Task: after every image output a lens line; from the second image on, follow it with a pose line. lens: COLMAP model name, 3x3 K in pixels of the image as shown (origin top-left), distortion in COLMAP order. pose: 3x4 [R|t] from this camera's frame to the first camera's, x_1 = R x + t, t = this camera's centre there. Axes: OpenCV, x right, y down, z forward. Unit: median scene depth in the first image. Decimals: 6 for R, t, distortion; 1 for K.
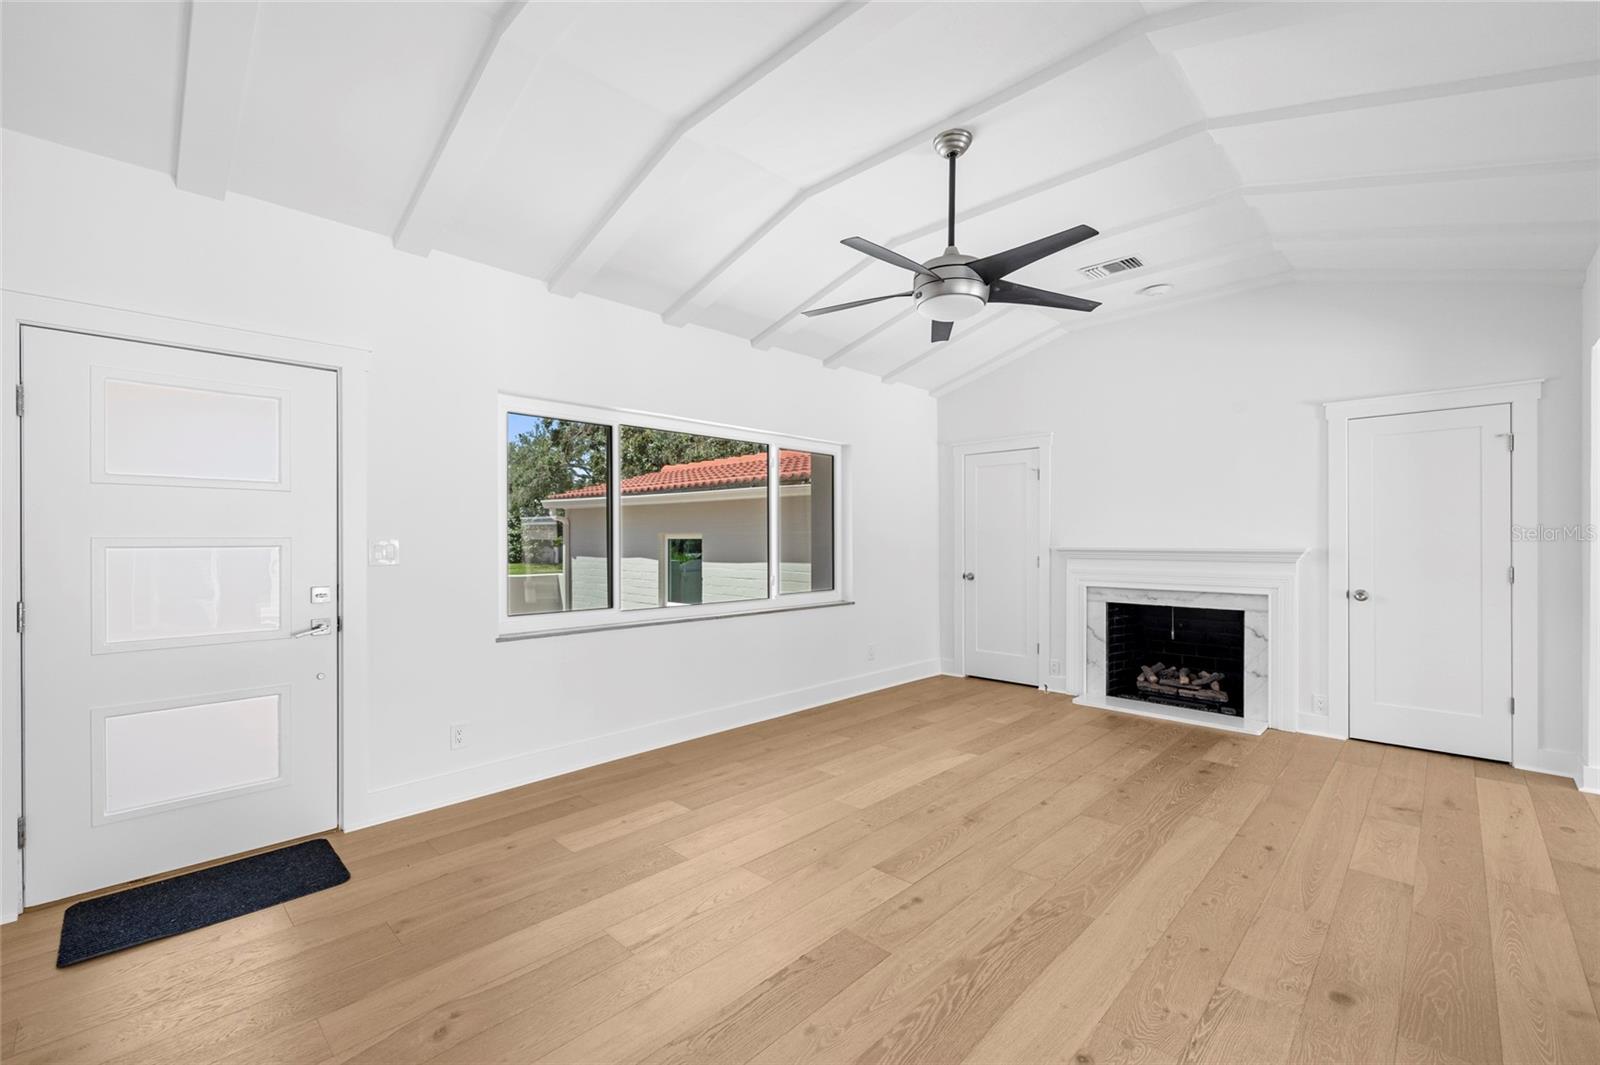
lens RADIAL K [[671.3, 0, 795.5], [0, 671.3, 539.7], [0, 0, 1]] dist [-0.000067, 0.000119]
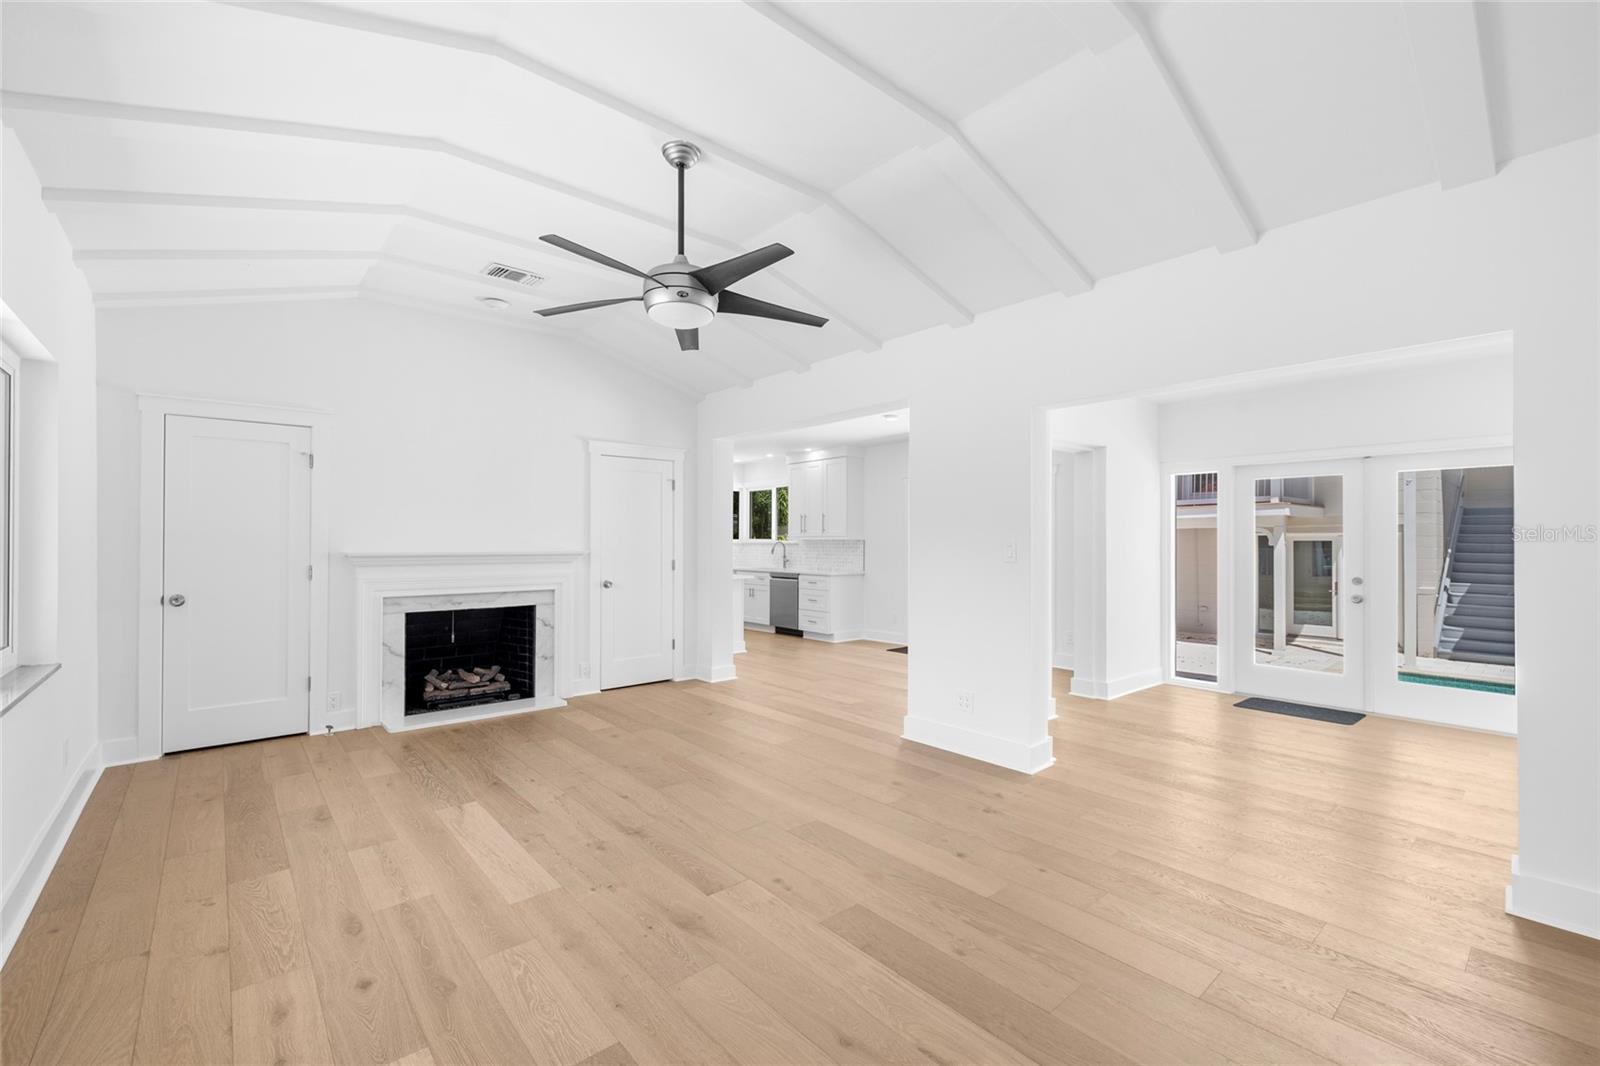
lens RADIAL K [[679.9, 0, 798.4], [0, 679.9, 536.2], [0, 0, 1]] dist [-0.001232, 0.000149]
pose [[0.087194, 0.008449, 0.996156, -0.466270], [-0.000659, 0.999964, -0.008424, -0.003716], [-0.996191, 0.000078, 0.087196, 0.447507]]
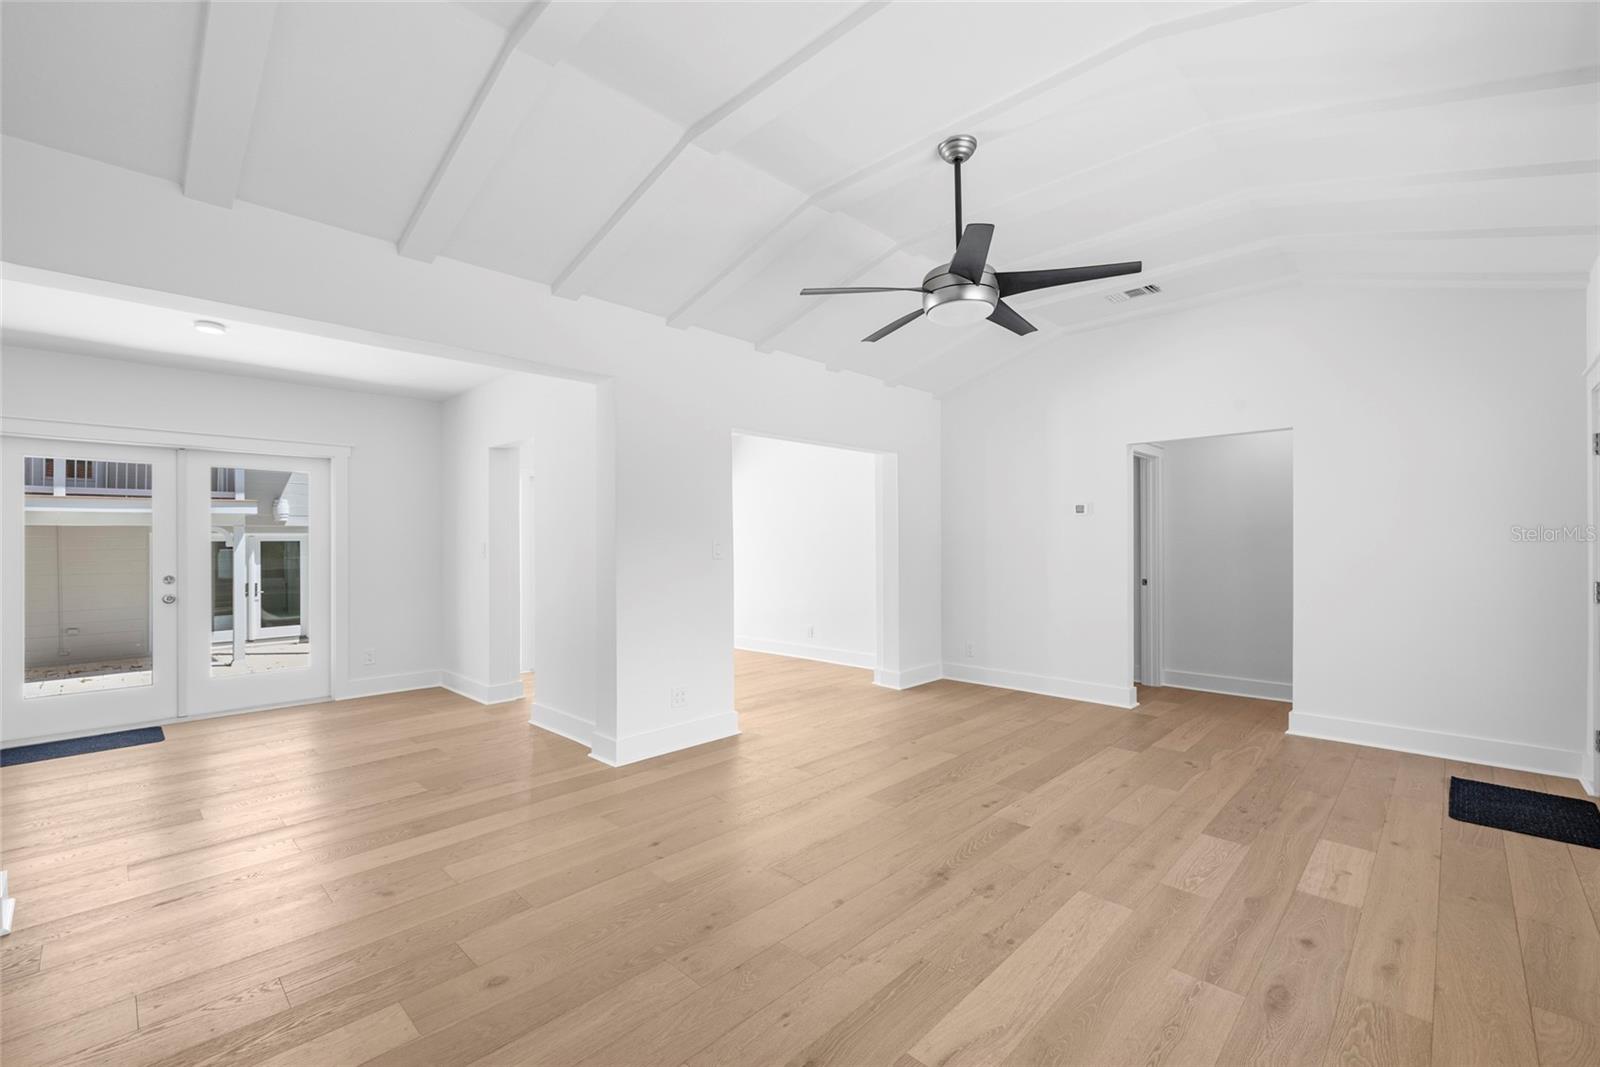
lens RADIAL K [[679.9, 0, 798.4], [0, 679.9, 536.7], [0, 0, 1]] dist [-0.001232, 0.000149]
pose [[-0.999970, 0.005673, -0.005228, 0.292157], [0.005694, 0.999976, -0.003977, -0.004919], [0.005206, -0.004006, -0.999978, 1.226446]]
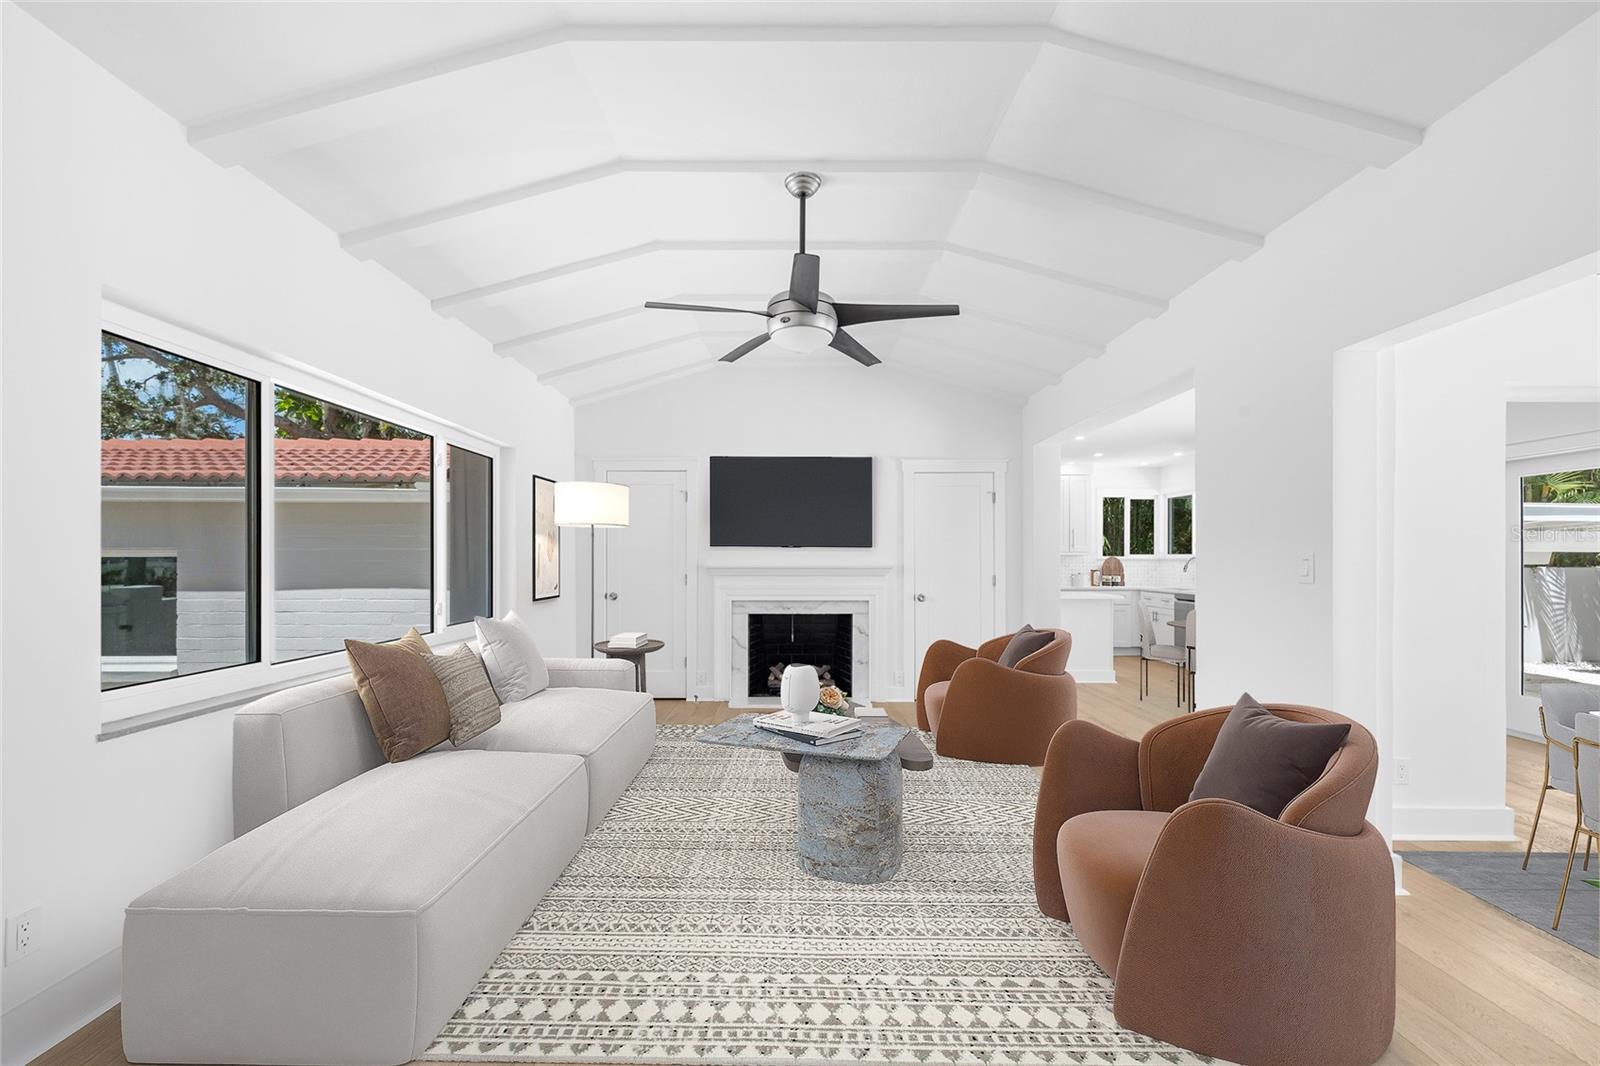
lens RADIAL K [[679.5, 0, 795.3], [0, 679.5, 555.9], [0, 0, 1]] dist [0.001414, 0.000205]
pose [[0.715715, 0.003511, 0.698383, -0.318819], [-0.000180, 0.999988, -0.004843, 0.001548], [-0.698392, 0.003340, 0.715708, 0.146283]]
